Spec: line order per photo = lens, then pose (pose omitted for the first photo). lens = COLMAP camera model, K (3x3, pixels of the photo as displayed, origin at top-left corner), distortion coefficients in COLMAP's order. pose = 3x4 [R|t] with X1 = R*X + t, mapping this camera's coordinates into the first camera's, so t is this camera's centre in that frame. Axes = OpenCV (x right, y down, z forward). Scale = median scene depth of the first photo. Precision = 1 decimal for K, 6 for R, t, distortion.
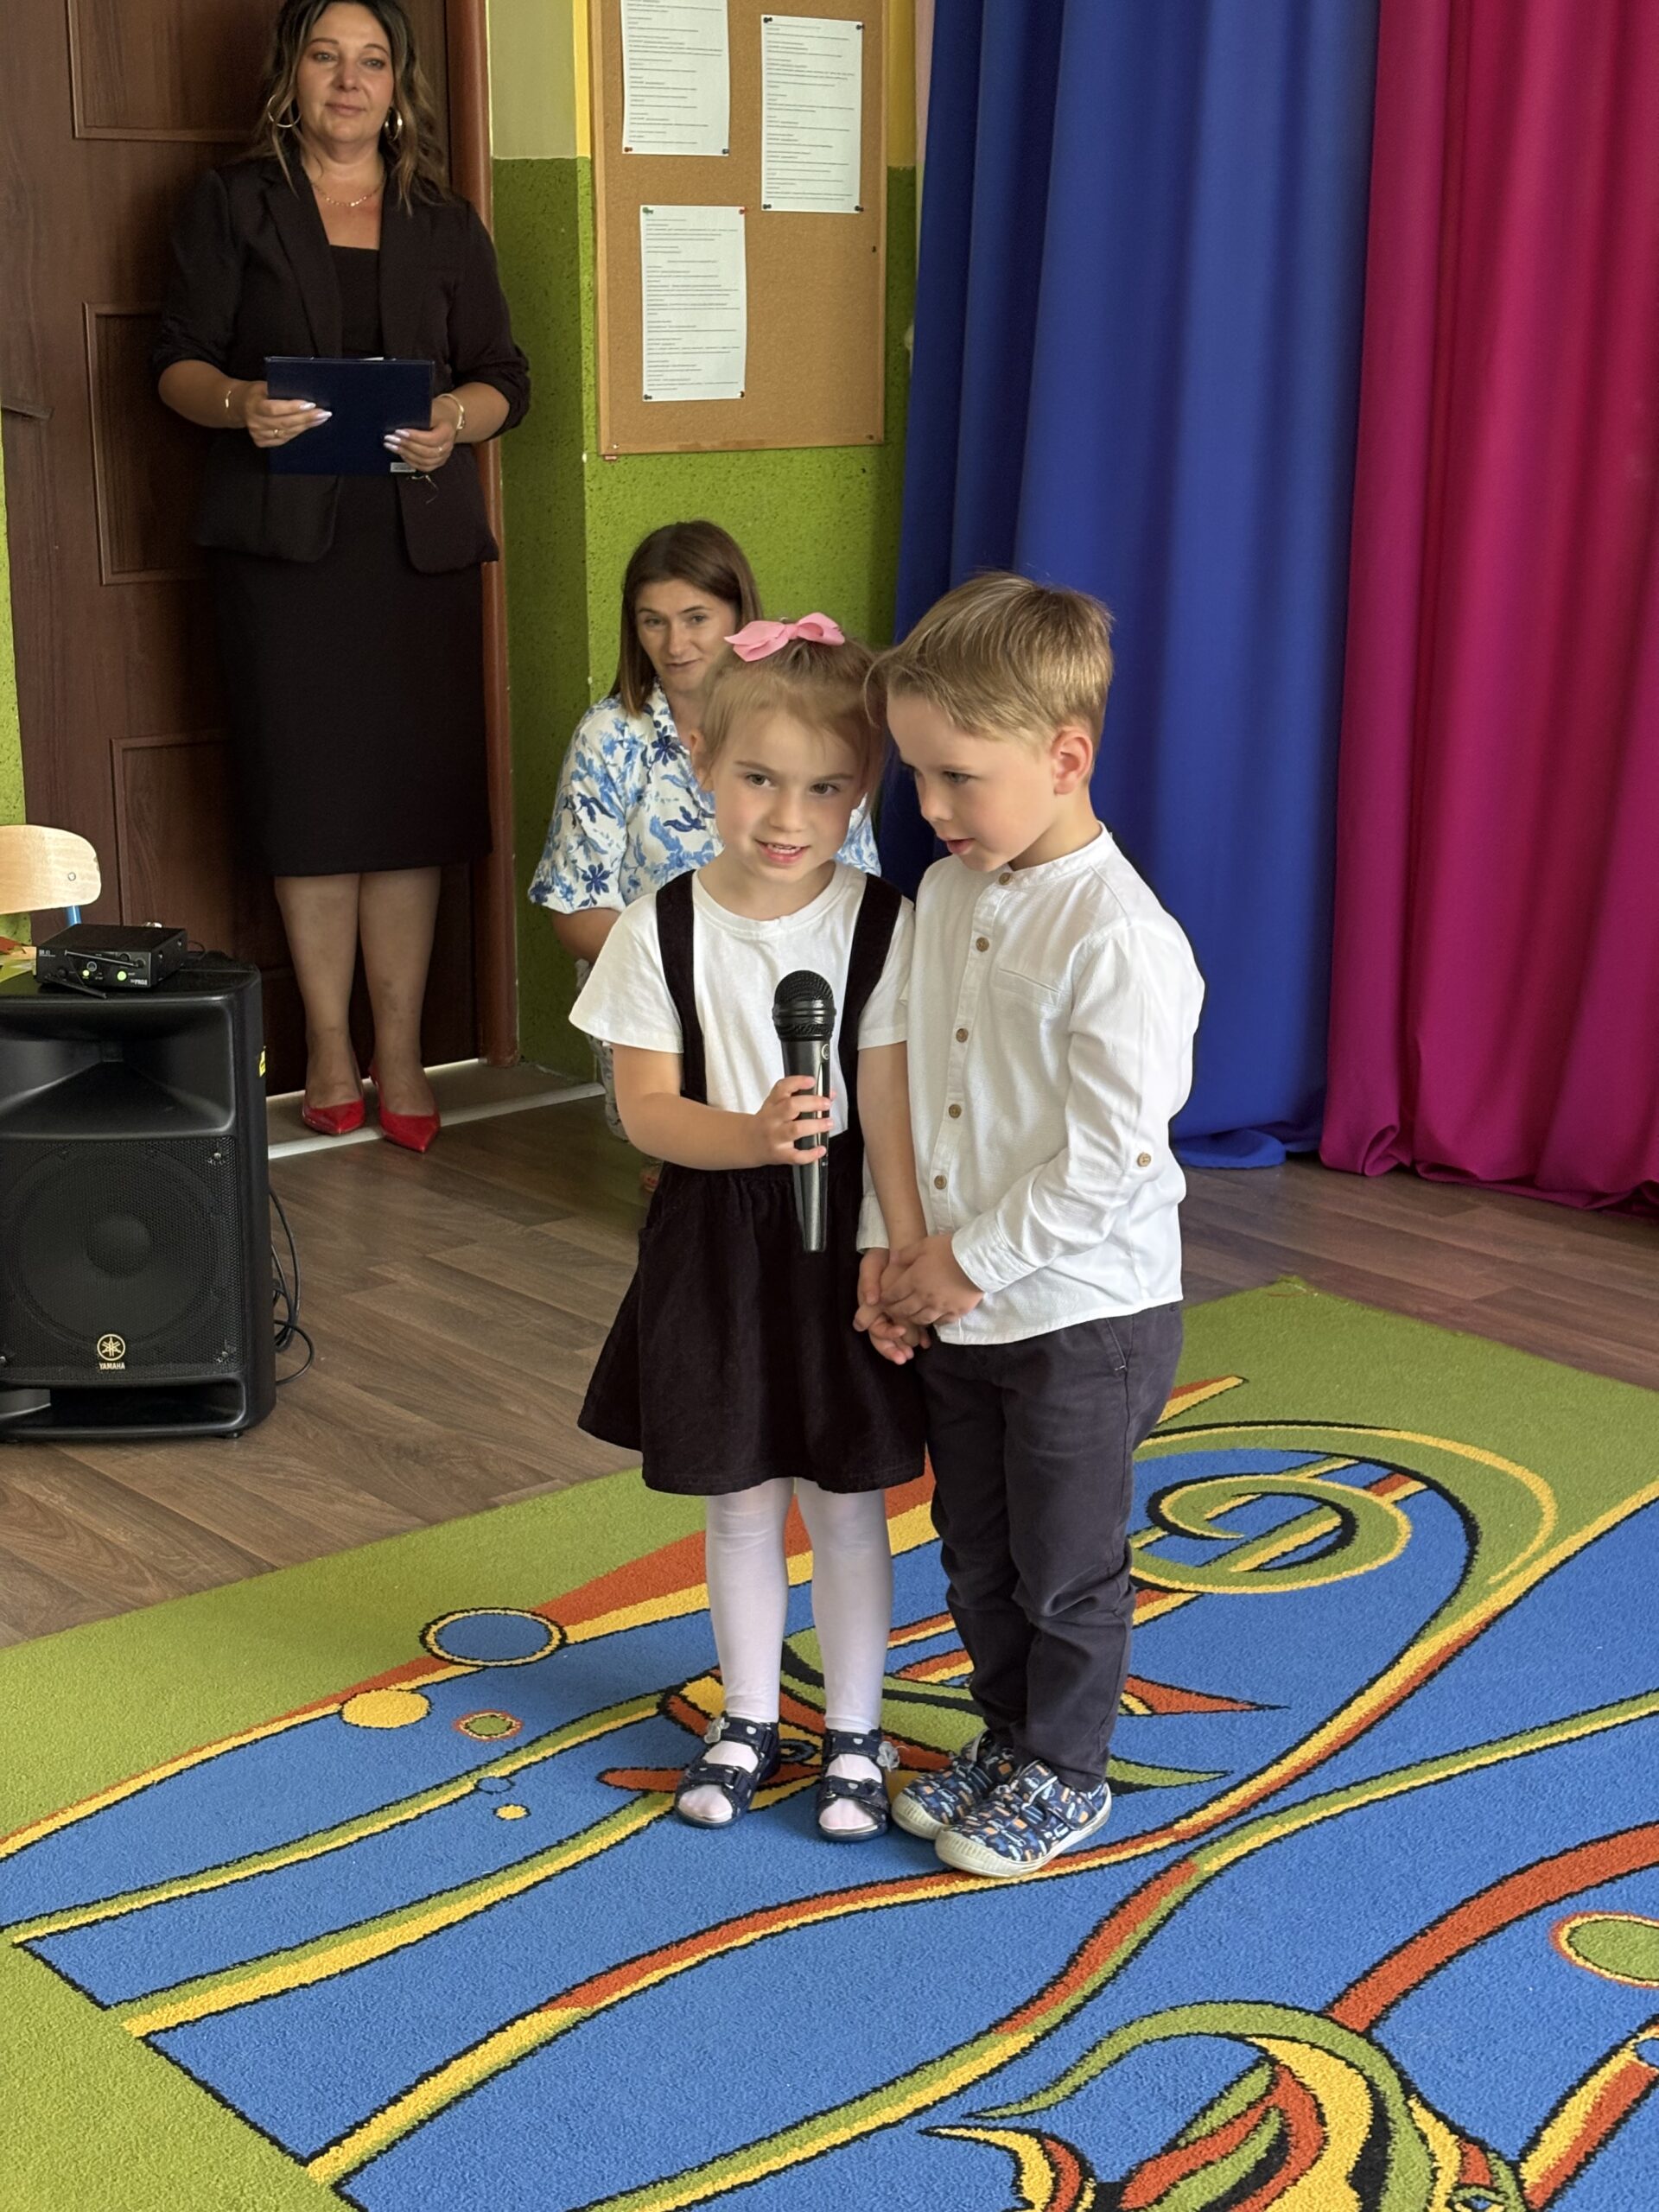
lens RADIAL K [[3308.3, 0, 847.4], [0, 3308.3, 1119.1], [0, 0, 1]] dist [0.082536, 0.000000]
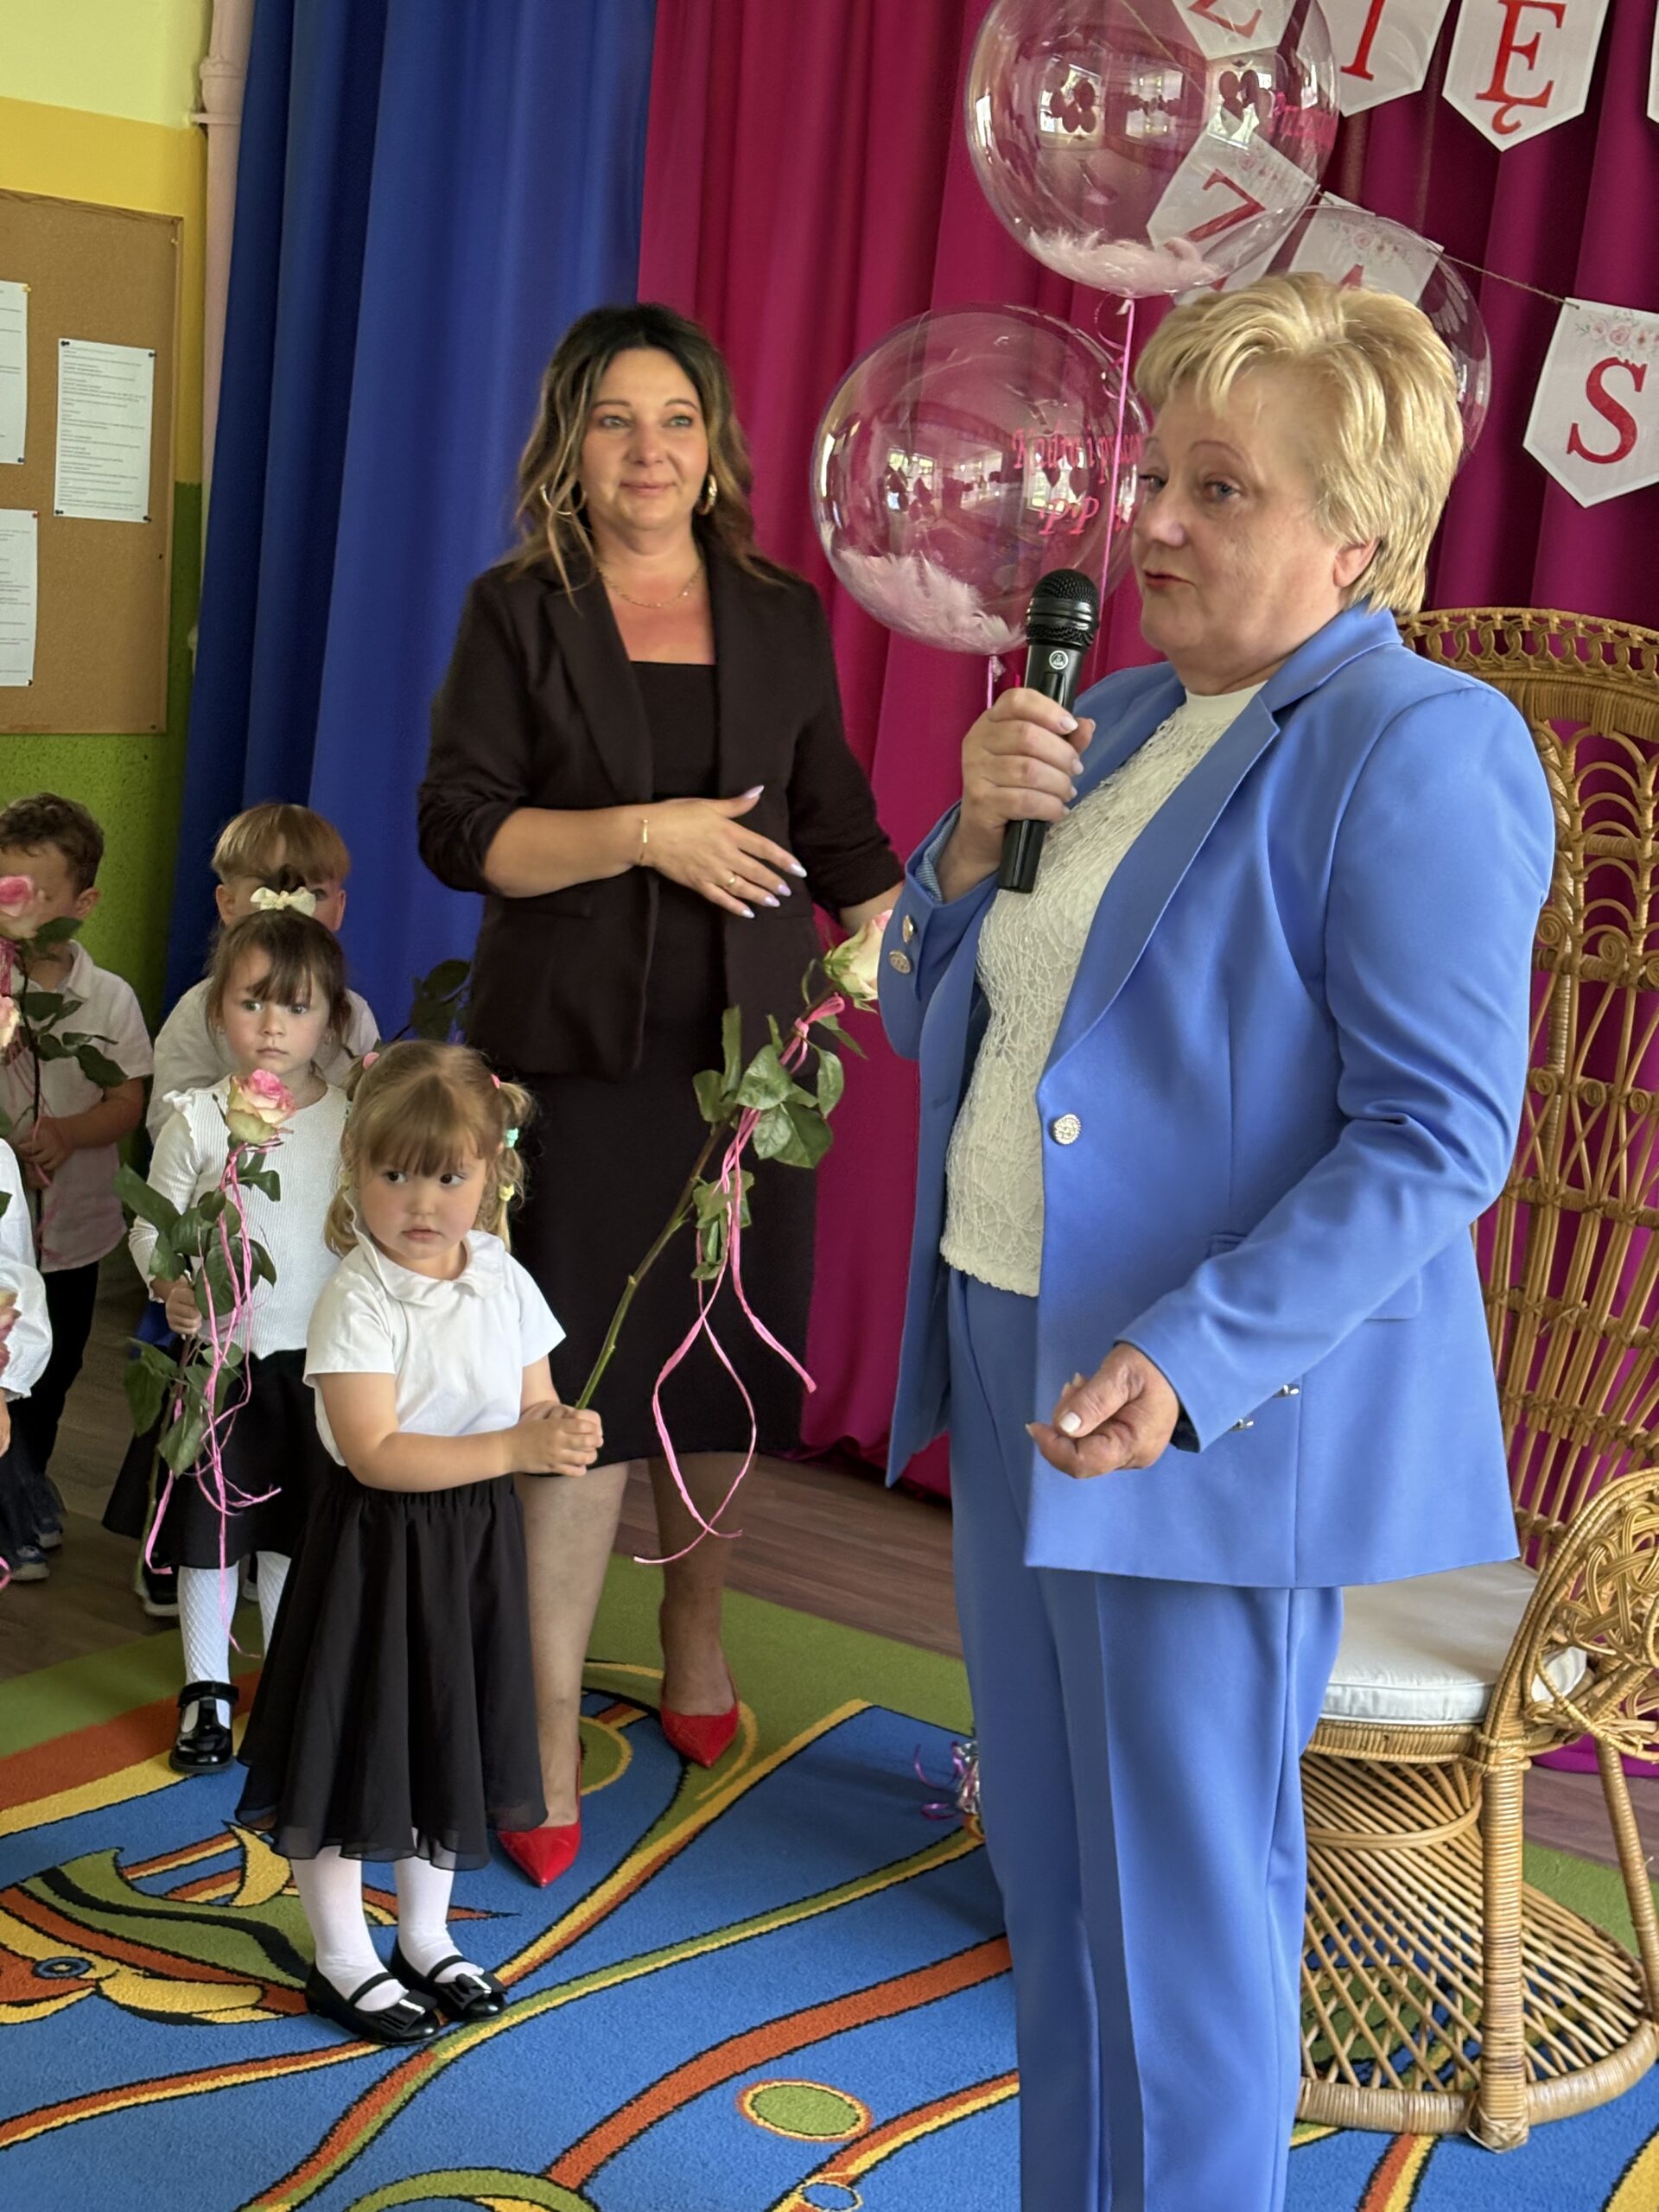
lens RADIAL K [[3308.3, 0, 833.5], [0, 3308.3, 1117.0], [0, 0, 1]] dist [0.082536, 0.000000]
pose [[0.975114, 0.029117, 0.219784, -0.016431], [-0.013878, 0.997411, -0.070564, -0.012463], [-0.221269, 0.065758, 0.972993, -0.119377]]
